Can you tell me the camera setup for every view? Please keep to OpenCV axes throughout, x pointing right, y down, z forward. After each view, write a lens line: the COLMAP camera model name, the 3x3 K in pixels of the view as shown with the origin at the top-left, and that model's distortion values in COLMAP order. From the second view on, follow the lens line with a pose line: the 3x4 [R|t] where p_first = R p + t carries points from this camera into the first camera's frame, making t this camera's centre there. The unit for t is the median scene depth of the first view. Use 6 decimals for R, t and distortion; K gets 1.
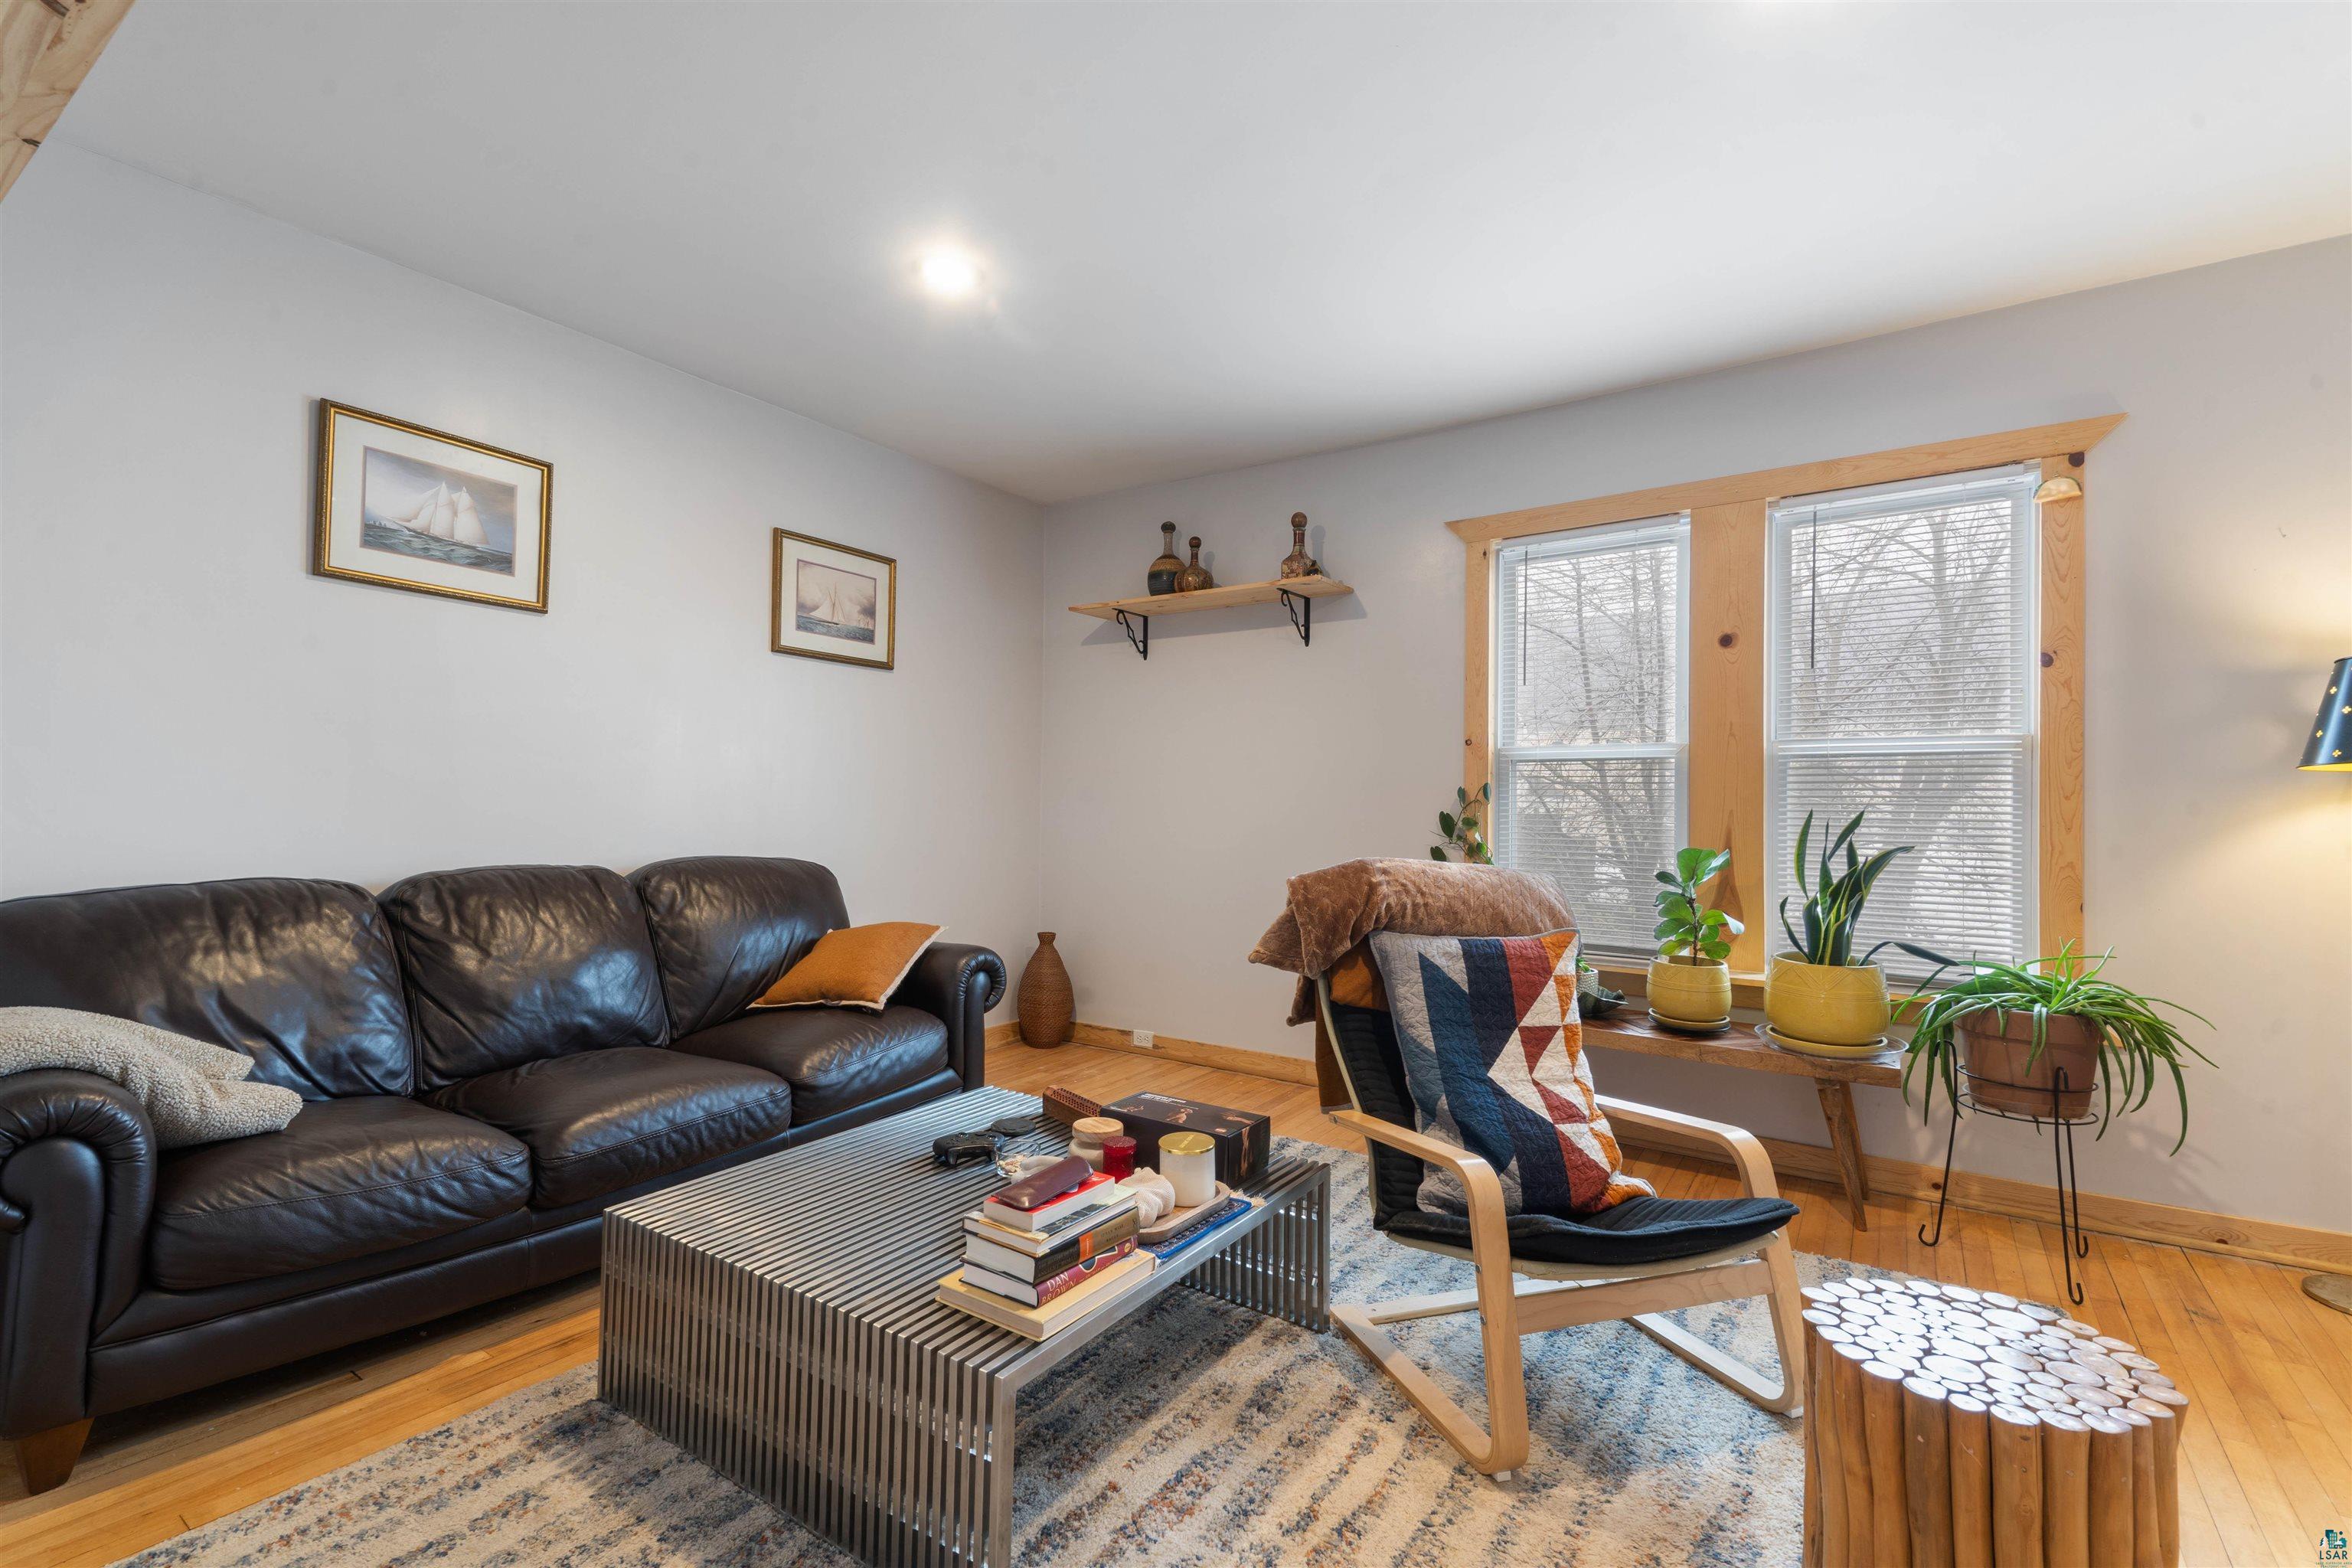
lens RADIAL K [[1079.4, 0, 1149.3], [0, 1079.4, 801.3], [0, 0, 1]] dist [0.066911, -0.029738]
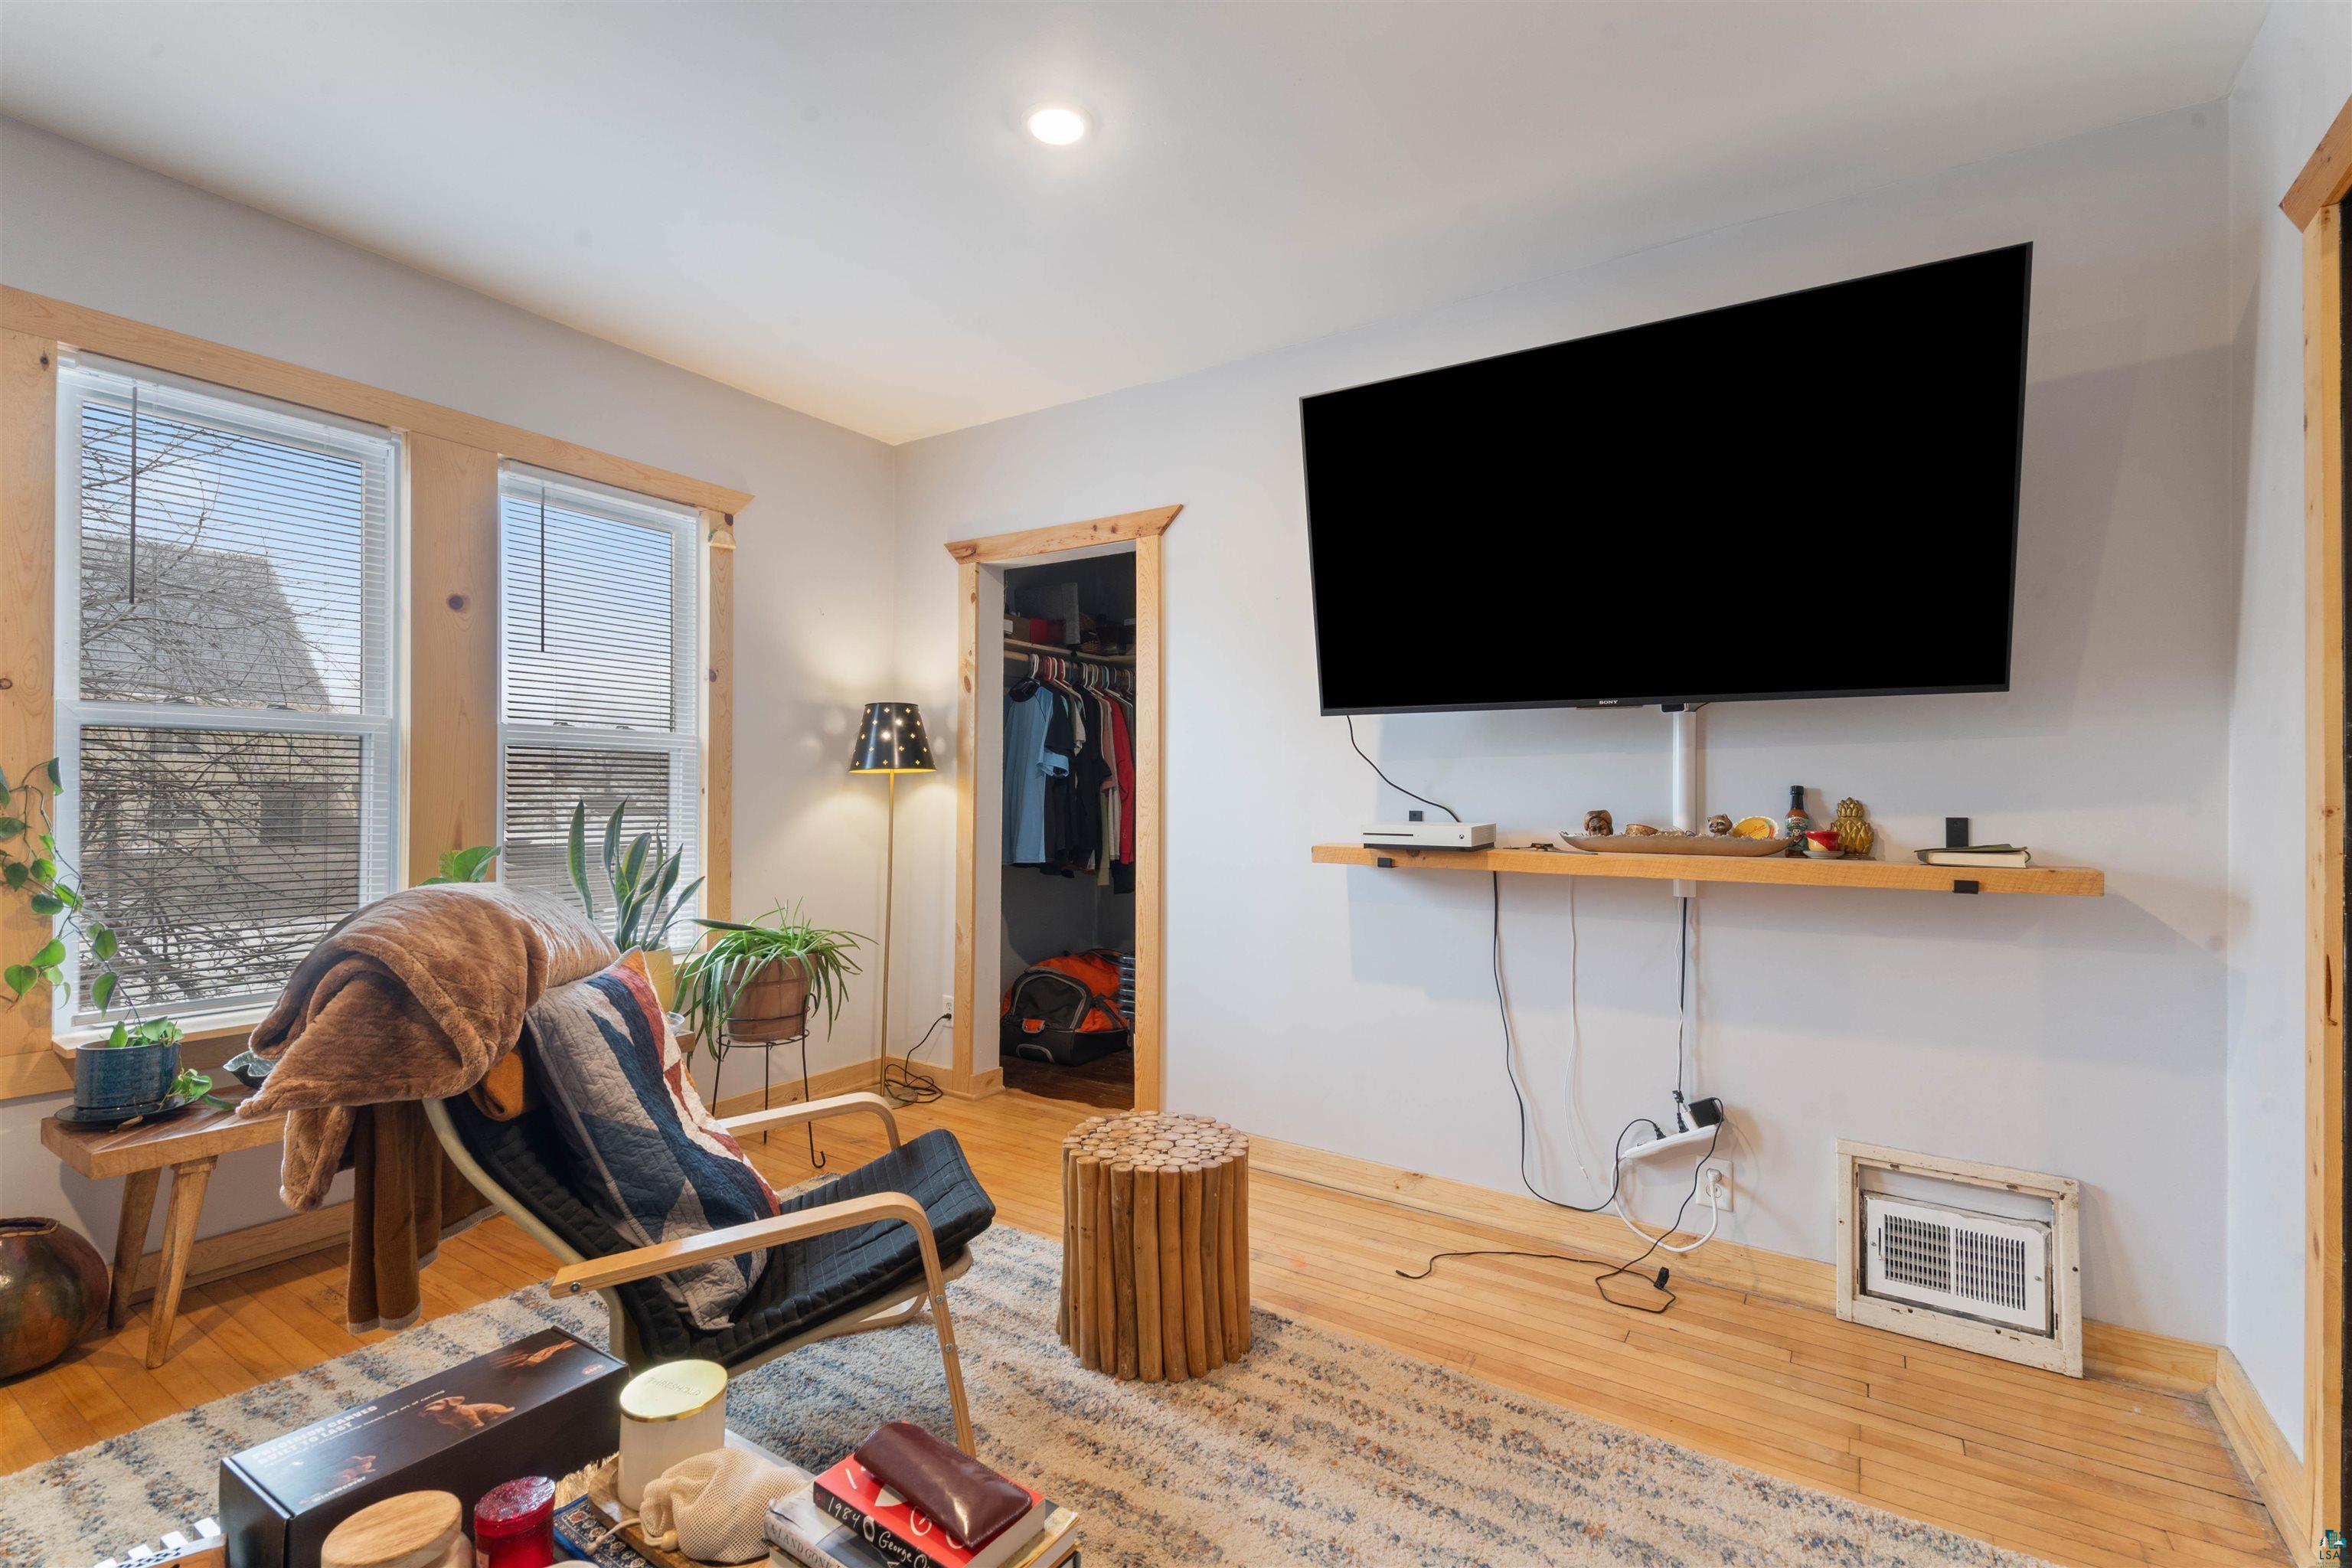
lens RADIAL K [[1079.4, 0, 1149.3], [0, 1079.4, 801.3], [0, 0, 1]] dist [0.066911, -0.029738]
pose [[-0.057979, -0.013230, 0.998230, -0.448633], [-0.007858, 0.999887, 0.012796, -0.008221], [-0.998287, -0.007102, -0.058077, 0.620060]]
